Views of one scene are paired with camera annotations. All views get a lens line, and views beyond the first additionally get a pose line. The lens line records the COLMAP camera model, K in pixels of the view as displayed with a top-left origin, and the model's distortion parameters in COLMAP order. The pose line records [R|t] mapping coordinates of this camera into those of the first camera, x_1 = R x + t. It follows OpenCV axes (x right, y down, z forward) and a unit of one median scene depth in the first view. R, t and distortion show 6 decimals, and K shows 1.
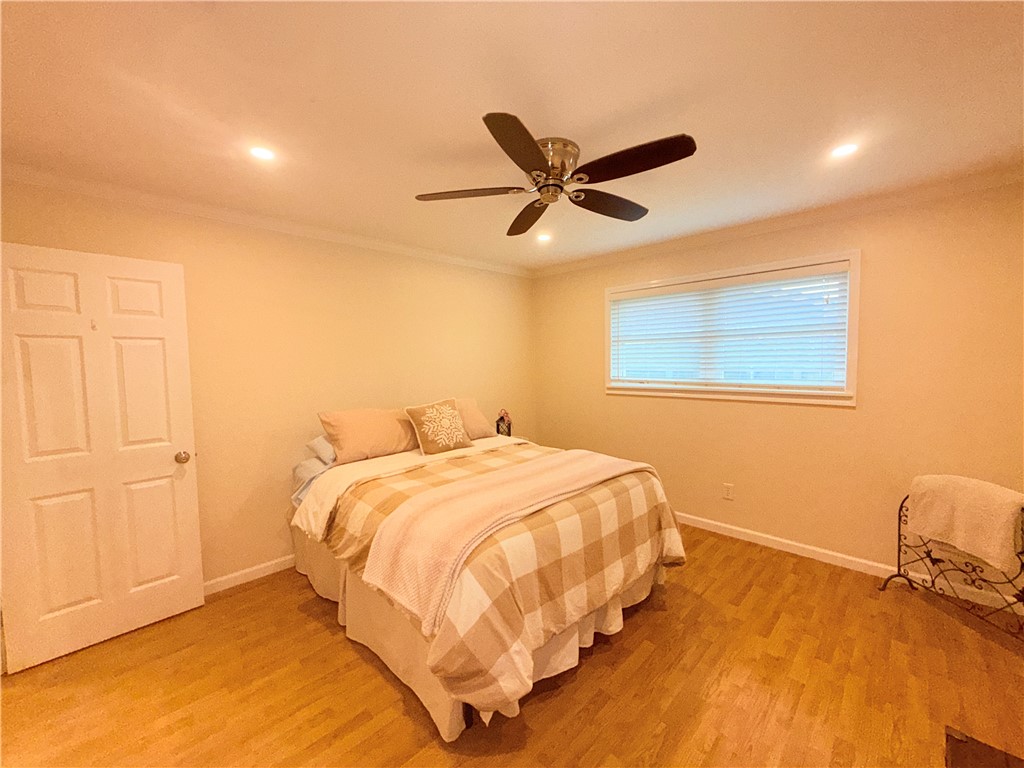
lens RADIAL K [[409.3, 0, 512.0], [0, 409.3, 384.0], [0, 0, 1]] dist [0.001173, 0.000139]
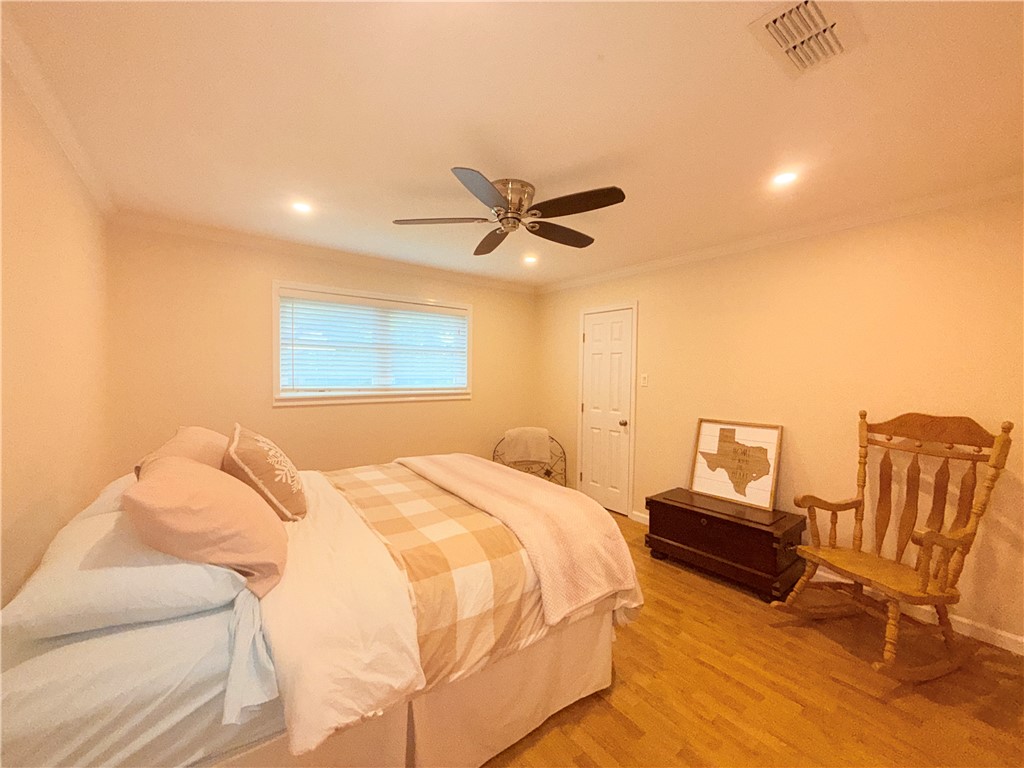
lens RADIAL K [[405.2, 0, 510.5], [0, 405.2, 384.0], [0, 0, 1]] dist [-0.000421, 0.000326]
pose [[0.137839, -0.012265, 0.990379, -0.635668], [0.045377, 0.998952, 0.006055, -0.006213], [-0.989415, 0.044106, 0.138251, 0.513209]]
